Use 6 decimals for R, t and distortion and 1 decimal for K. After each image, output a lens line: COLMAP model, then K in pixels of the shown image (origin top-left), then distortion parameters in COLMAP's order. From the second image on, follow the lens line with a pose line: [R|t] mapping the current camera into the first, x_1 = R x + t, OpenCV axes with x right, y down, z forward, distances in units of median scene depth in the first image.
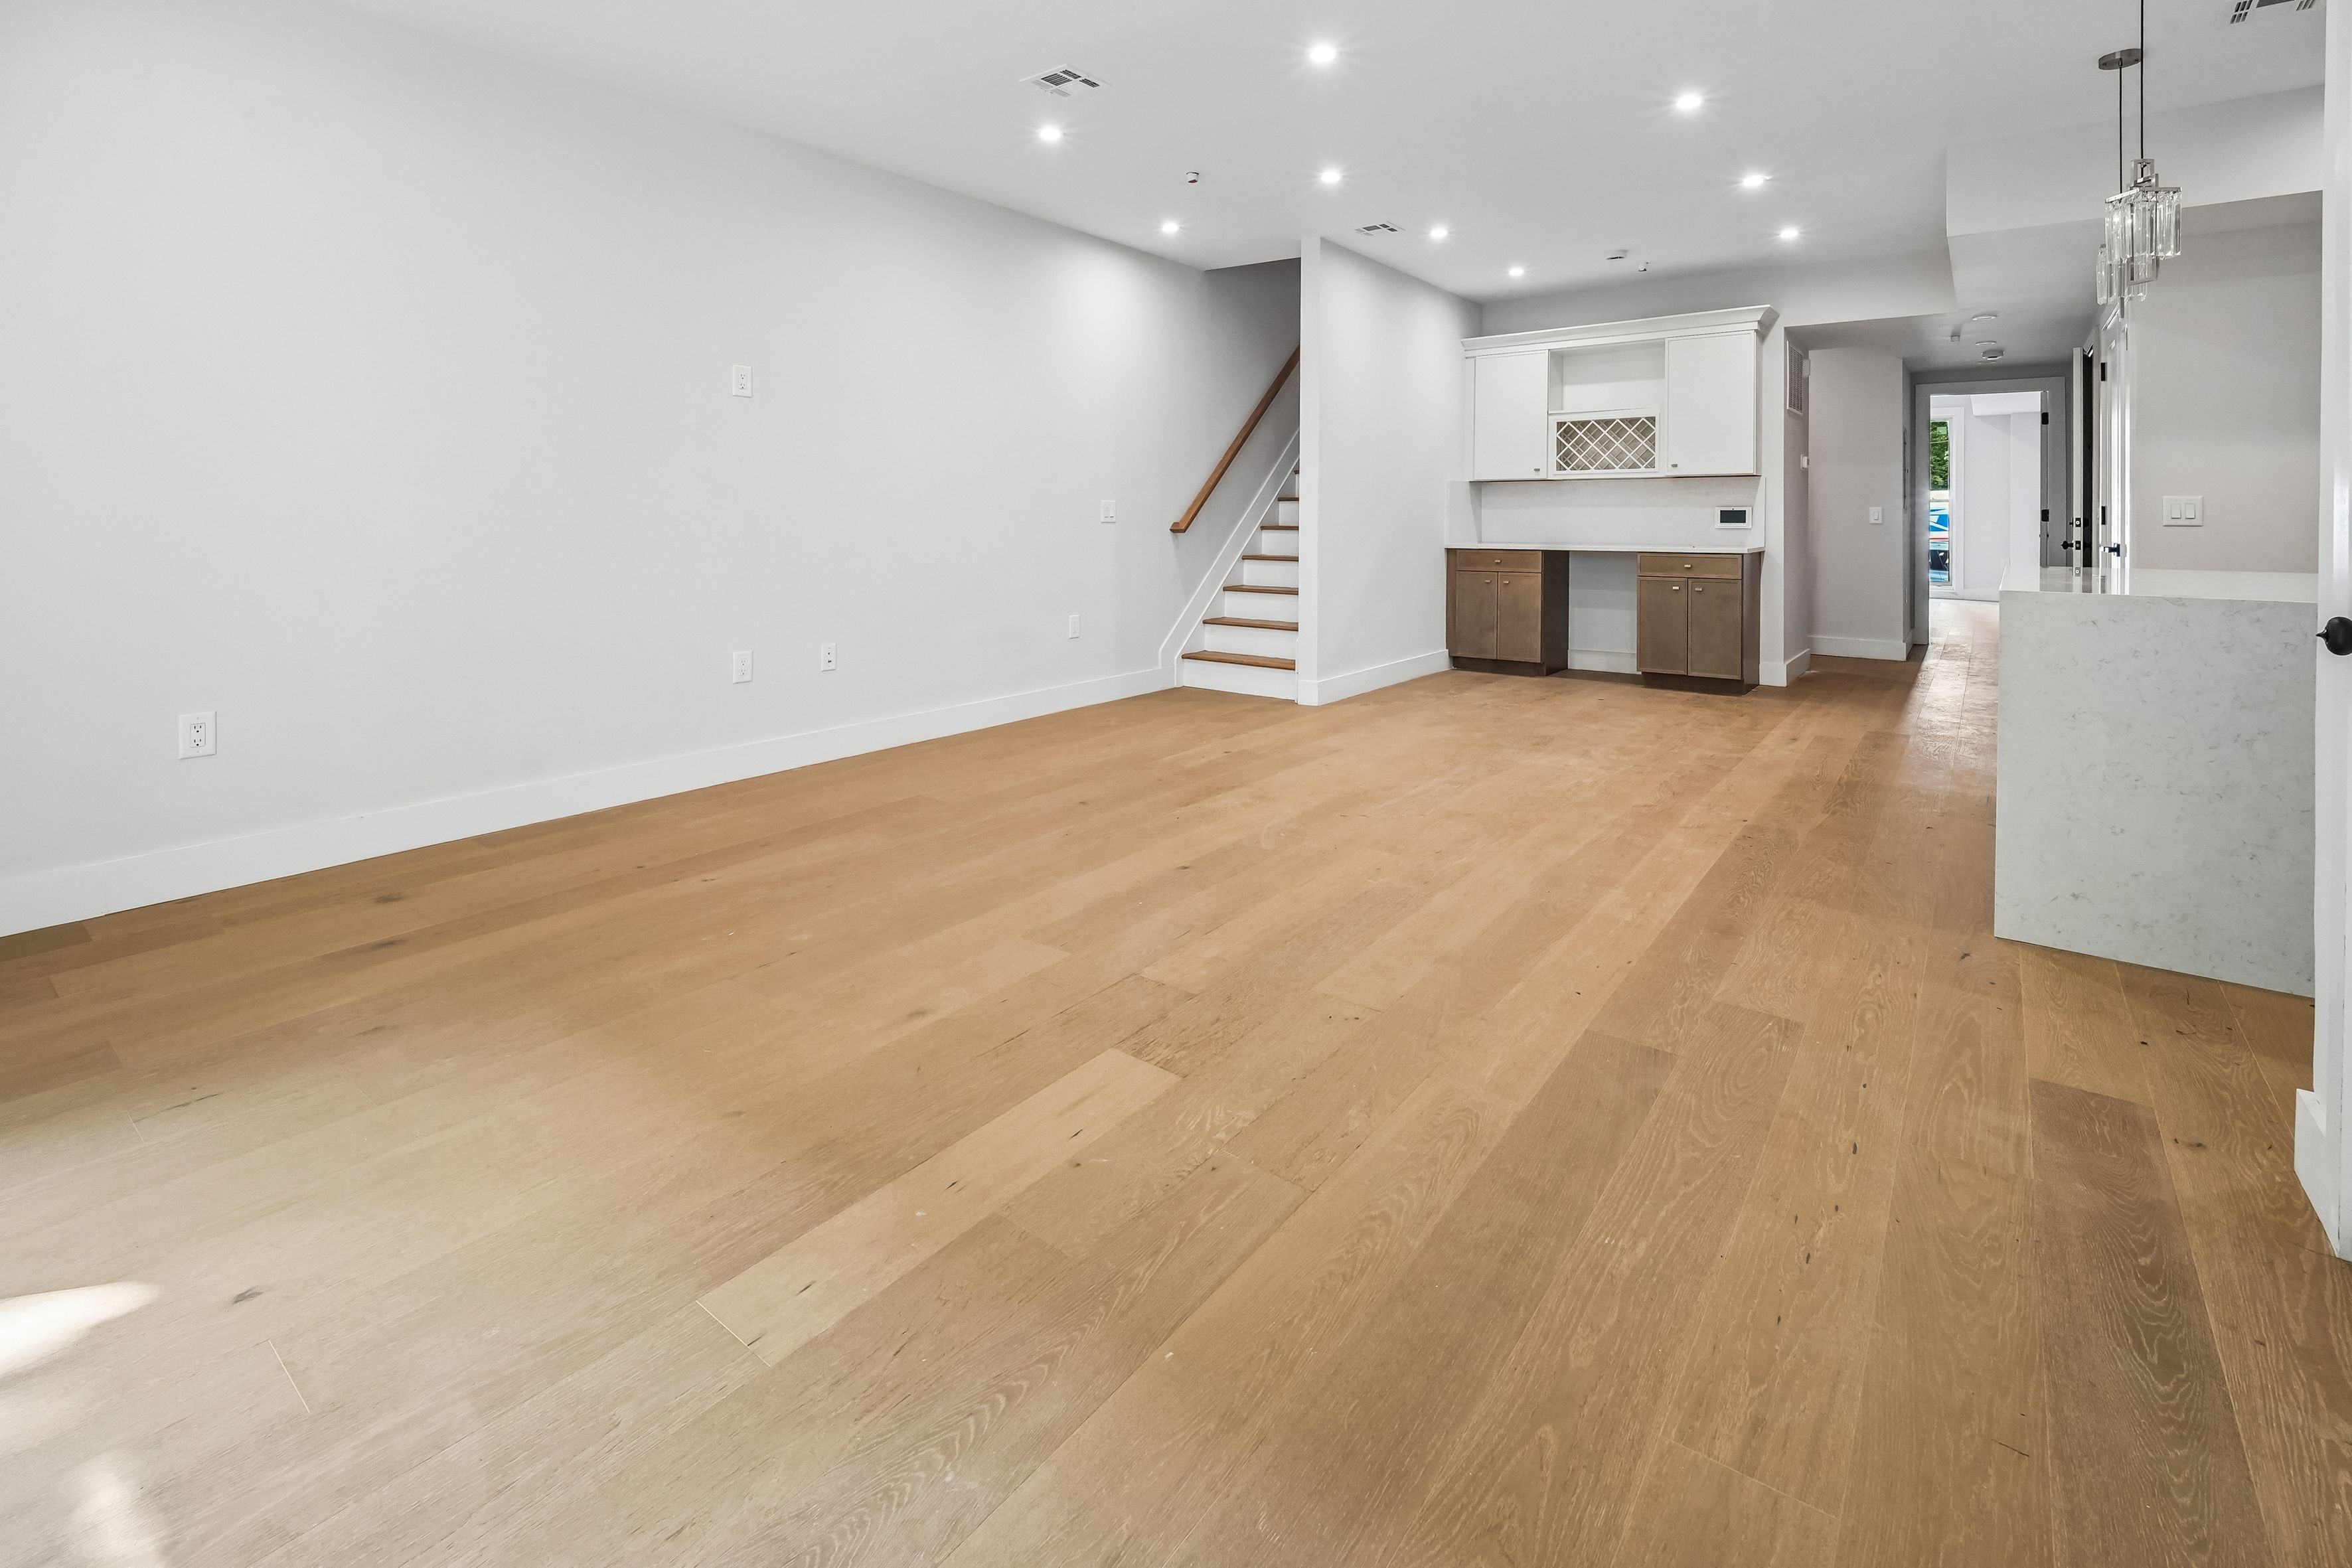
lens RADIAL K [[1067.5, 0, 1144.4], [0, 1067.5, 524.2], [0, 0, 1]] dist [-0.007006, -0.004194]
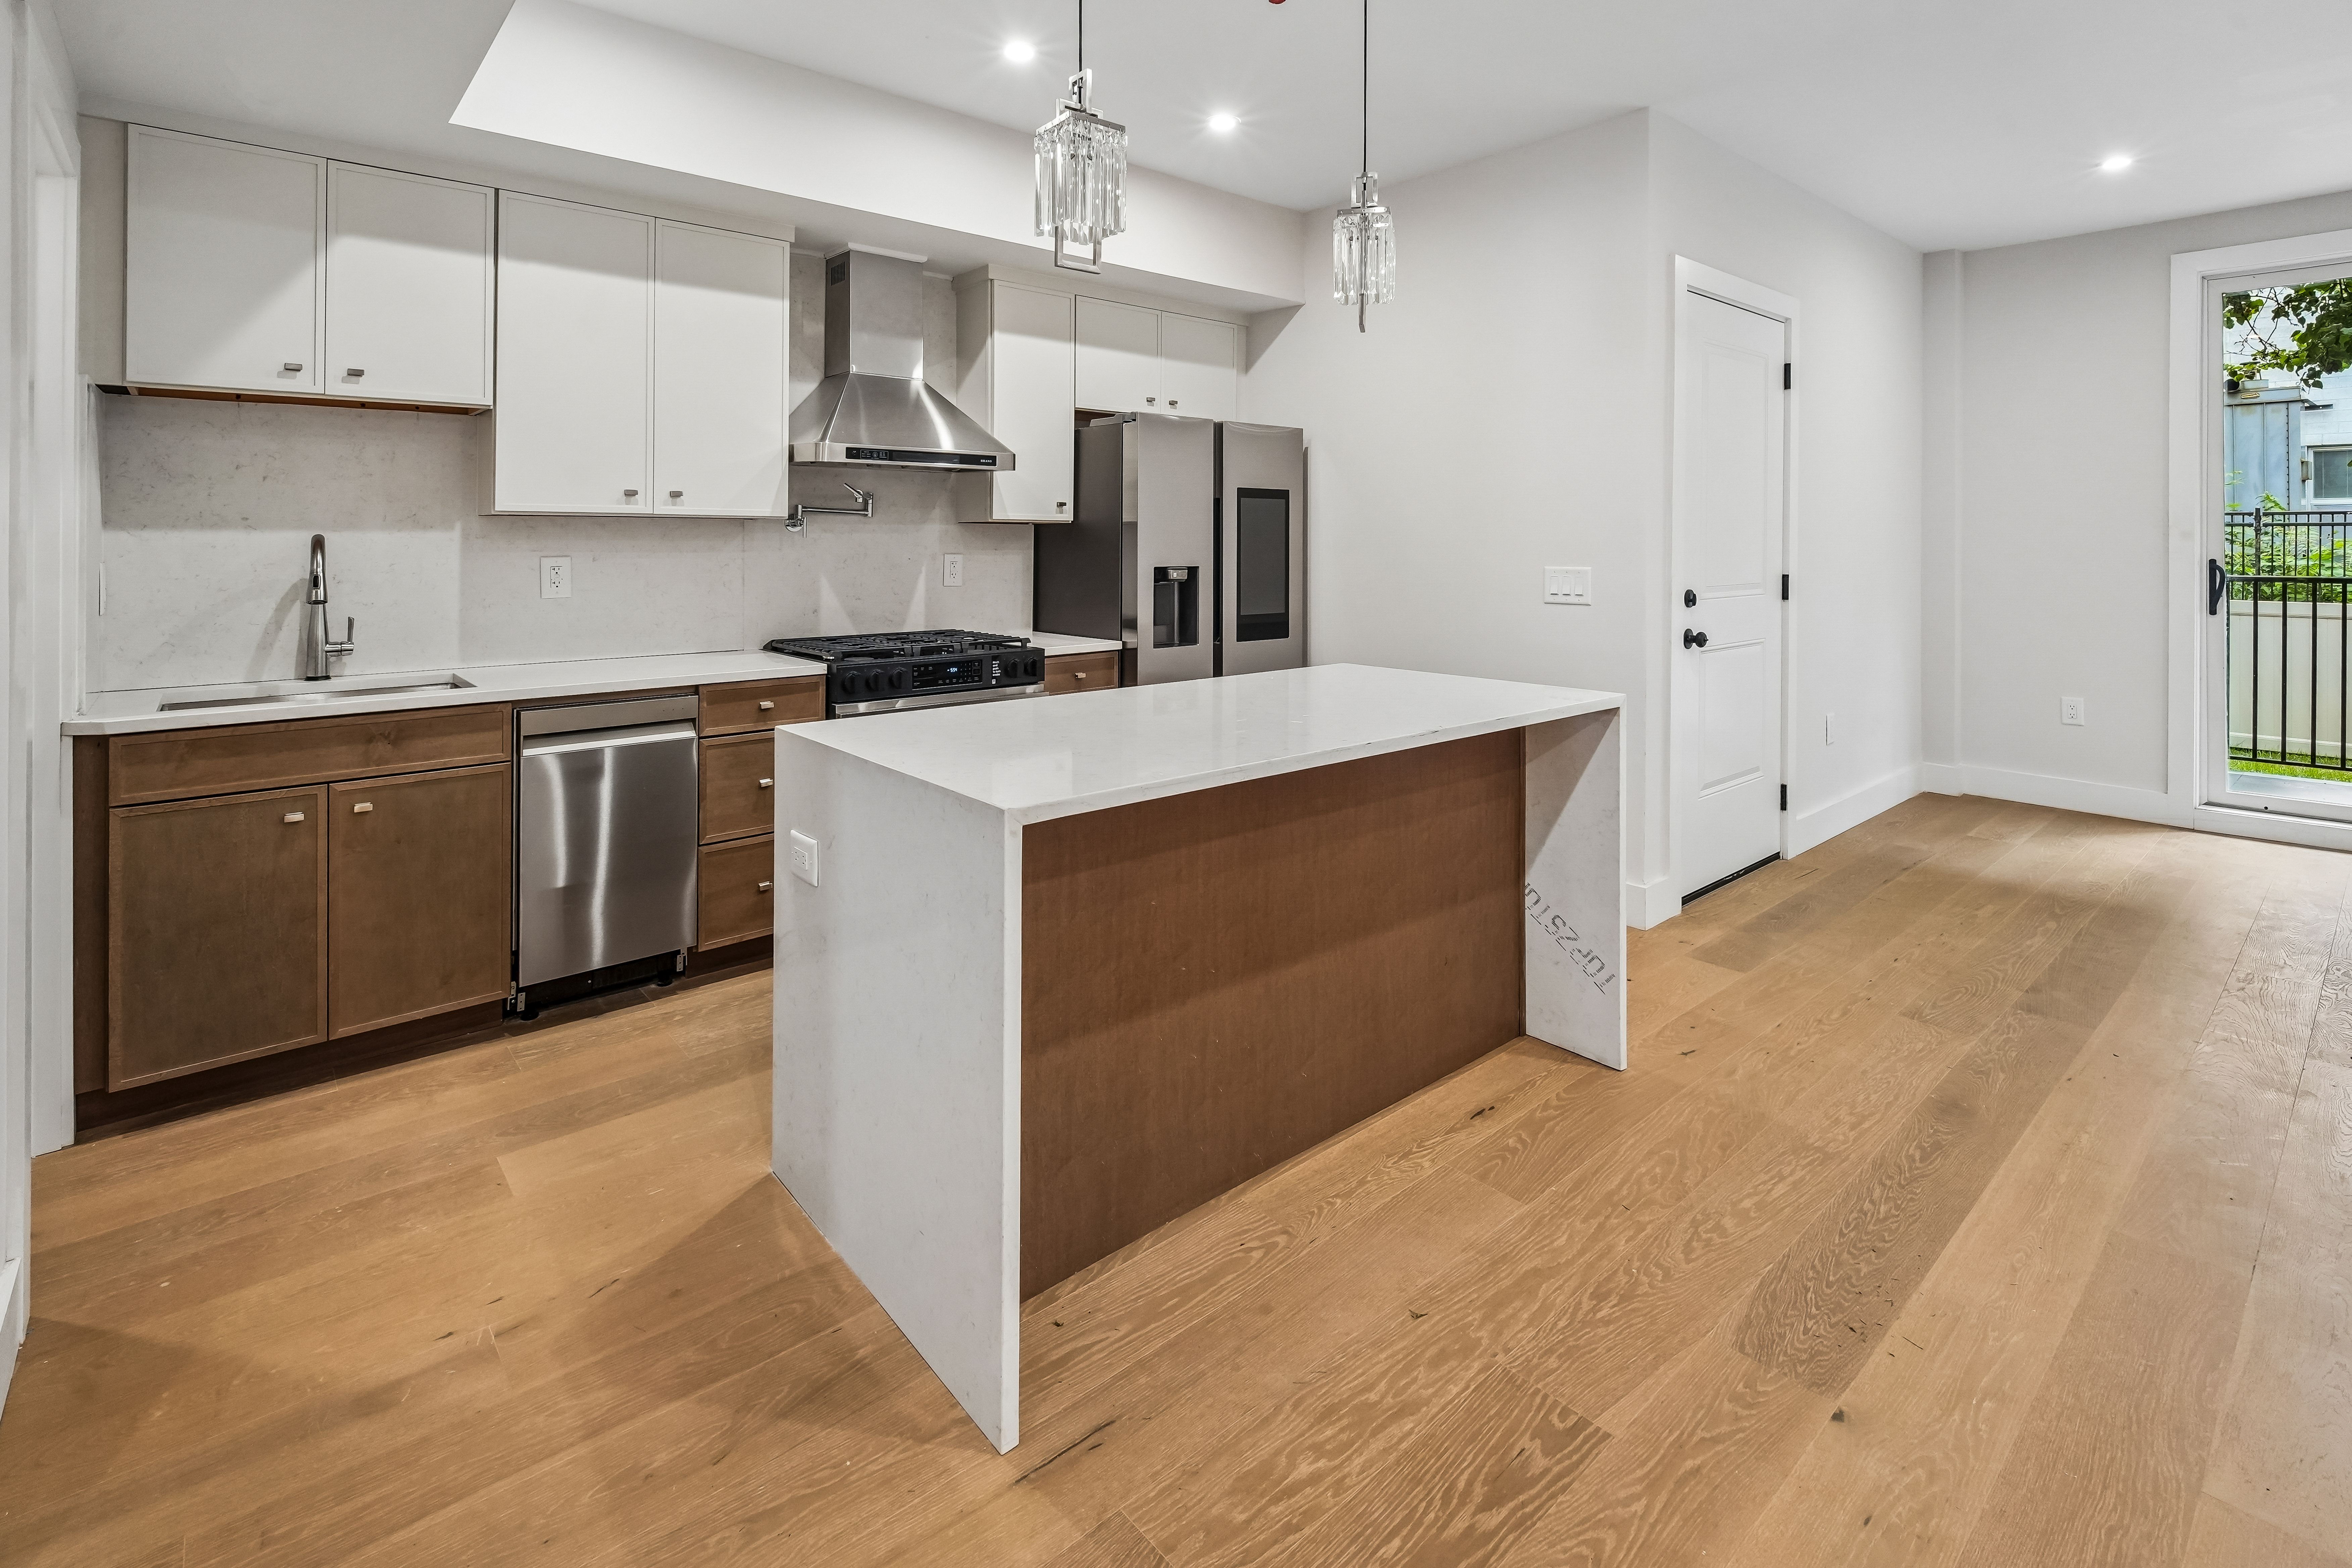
lens RADIAL K [[1067.5, 0, 1178.7], [0, 1067.5, 562.8], [0, 0, 1]] dist [-0.007006, -0.004194]
pose [[-0.982373, 0.001641, 0.186926, 0.400389], [0.006241, 0.999692, 0.024026, -0.029460], [-0.186829, 0.024769, -0.982080, 0.778754]]
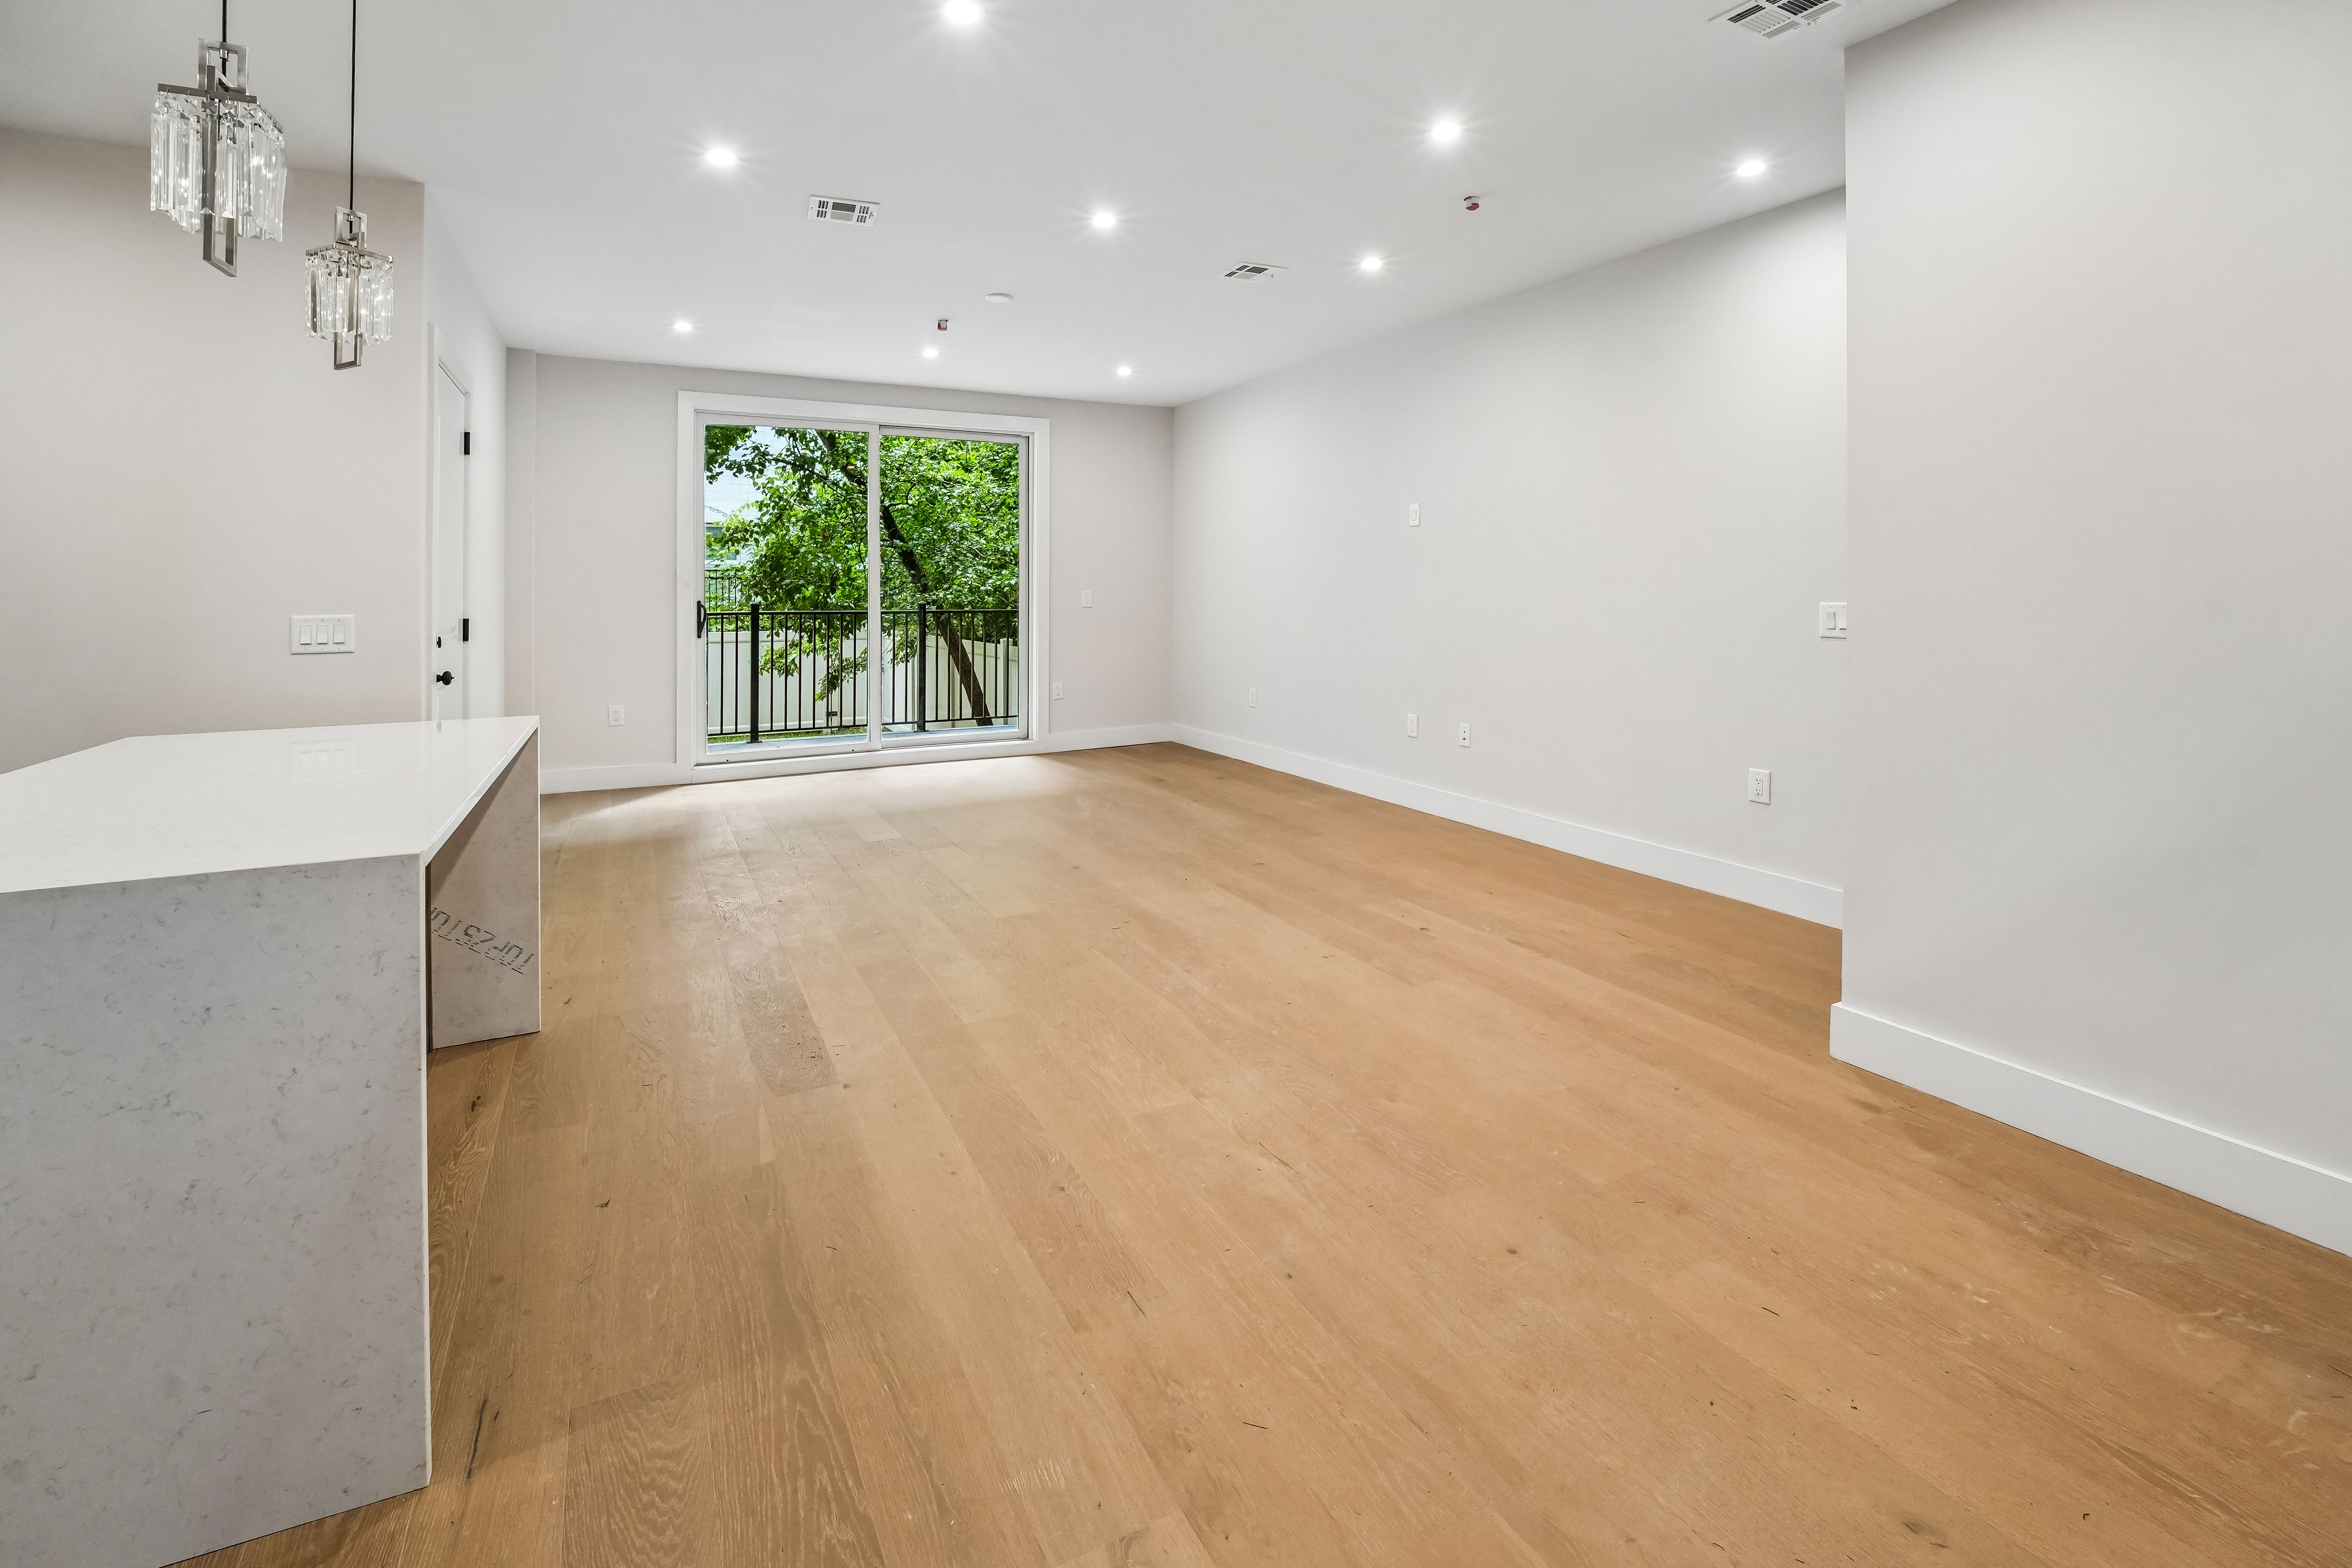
lens RADIAL K [[1067.5, 0, 1208.2], [0, 1067.5, 570.1], [0, 0, 1]] dist [-0.007006, -0.004194]
pose [[-0.393130, -0.008890, -0.919440, 0.606139], [-0.002638, 0.999960, -0.008541, -0.031785], [0.919479, -0.000932, -0.393138, 0.811857]]
